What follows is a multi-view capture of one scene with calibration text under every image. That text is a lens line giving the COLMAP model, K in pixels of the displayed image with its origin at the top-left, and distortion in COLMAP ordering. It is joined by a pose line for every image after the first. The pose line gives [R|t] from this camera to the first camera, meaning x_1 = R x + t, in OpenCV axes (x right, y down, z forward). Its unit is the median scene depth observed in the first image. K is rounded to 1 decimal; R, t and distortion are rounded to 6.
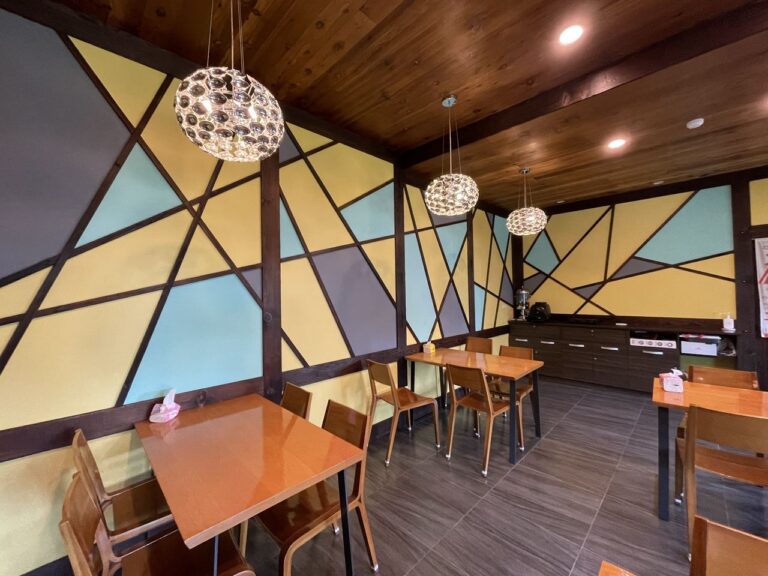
lens RADIAL K [[311.2, 0, 378.2], [0, 311.2, 285.9], [0, 0, 1]] dist [0.001613, -0.001443]
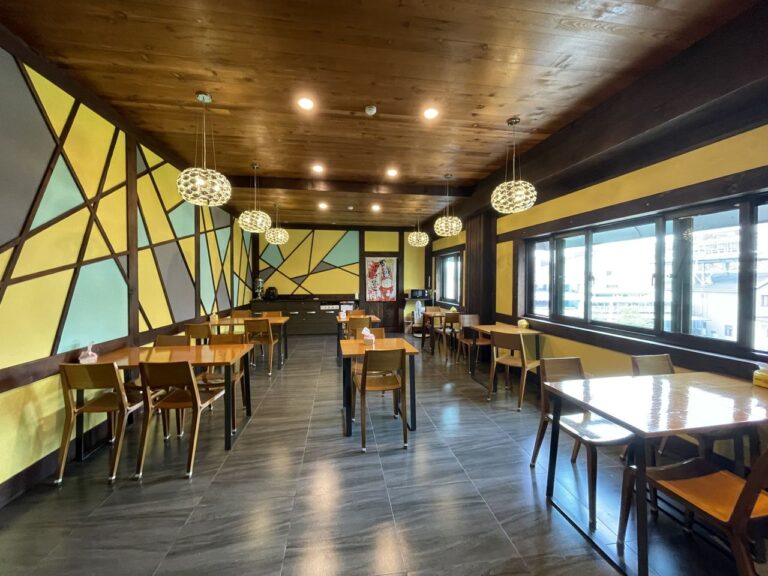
lens RADIAL K [[311.2, 0, 382.2], [0, 311.2, 284.7], [0, 0, 1]] dist [0.001613, -0.001443]
pose [[0.592526, 0.006506, 0.805525, -0.525571], [-0.025220, 0.999627, 0.010478, 0.019856], [-0.805156, -0.026524, 0.592469, -0.433234]]
